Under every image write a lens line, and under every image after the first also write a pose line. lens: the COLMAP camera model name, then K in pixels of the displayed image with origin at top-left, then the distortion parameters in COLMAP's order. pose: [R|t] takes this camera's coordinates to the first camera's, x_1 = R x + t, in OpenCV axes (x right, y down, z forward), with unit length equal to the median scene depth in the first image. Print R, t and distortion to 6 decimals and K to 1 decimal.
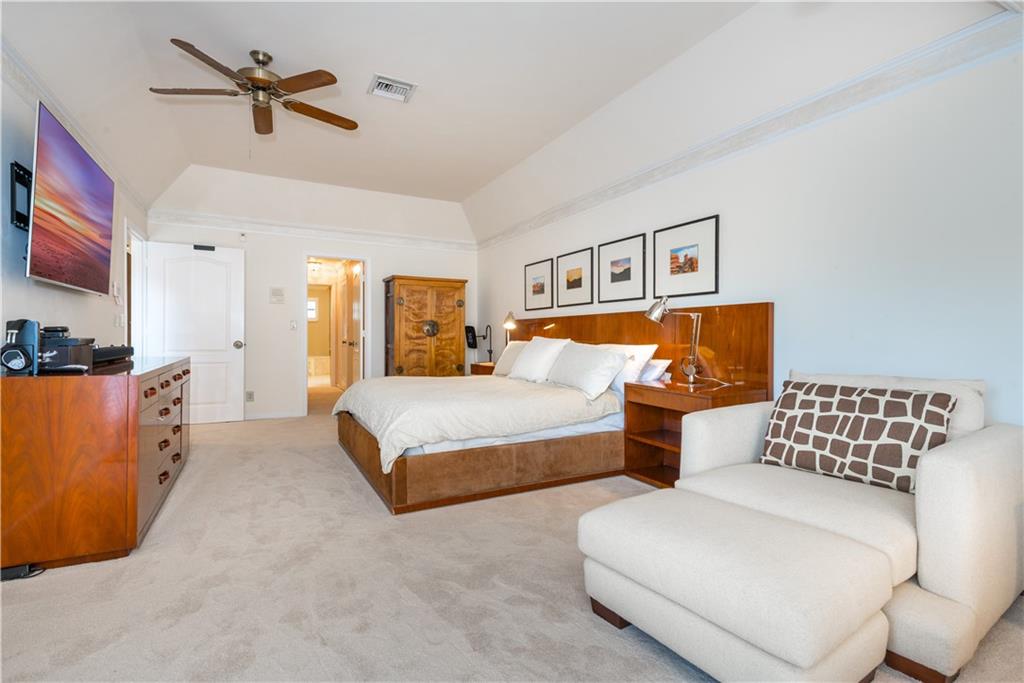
lens RADIAL K [[484.3, 0, 515.4], [0, 484.3, 336.4], [0, 0, 1]] dist [0.001215, 0.000101]
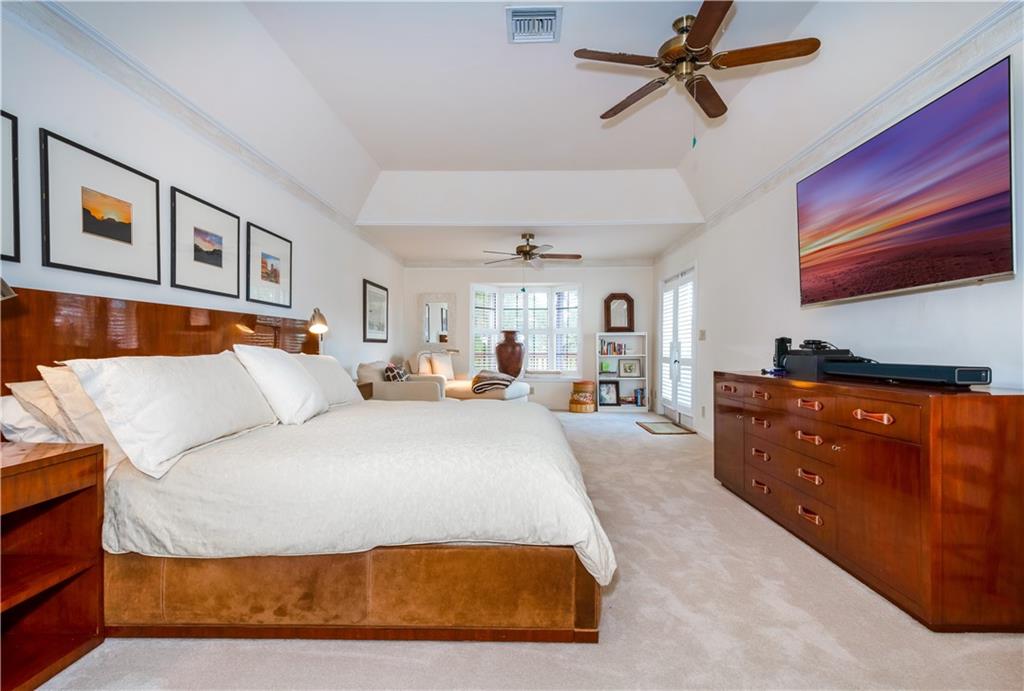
lens RADIAL K [[475.7, 0, 512.0], [0, 475.7, 345.5], [0, 0, 1]] dist [-0.000272, -0.000002]
pose [[-0.866890, -0.006297, 0.498460, -0.707539], [-0.008980, 0.999955, -0.002985, 0.000971], [-0.498419, -0.007064, -0.866907, 1.948450]]
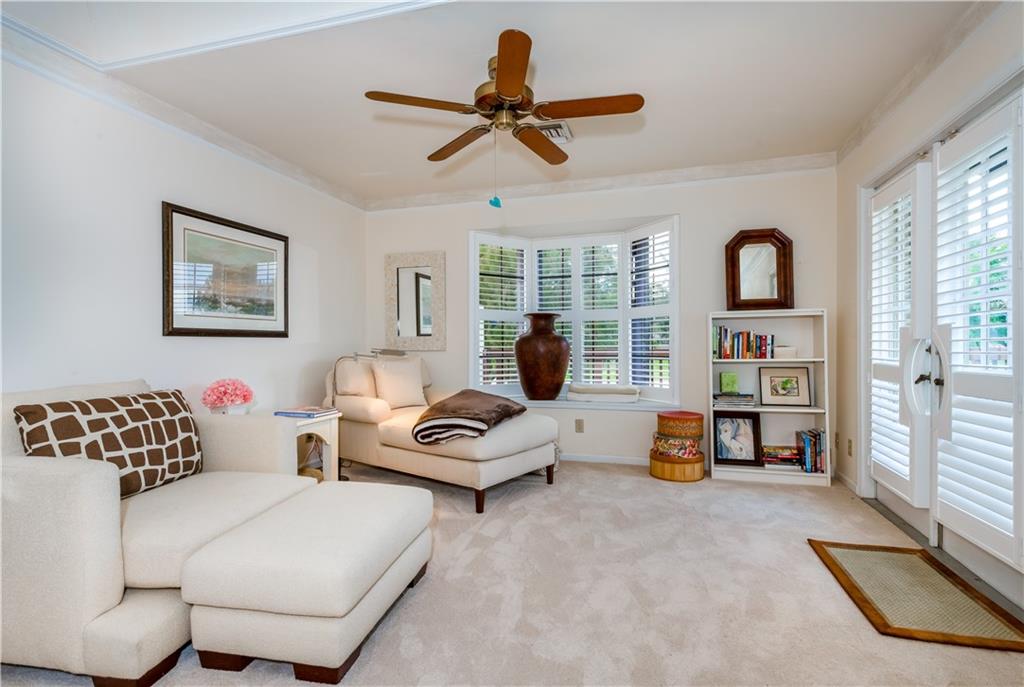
lens RADIAL K [[484.3, 0, 515.4], [0, 484.3, 338.4], [0, 0, 1]] dist [0.001215, 0.000101]
pose [[-0.714396, 0.004038, 0.699730, -0.375352], [-0.001485, 0.999972, -0.007288, -0.001578], [-0.699740, -0.006245, -0.714370, 0.837788]]
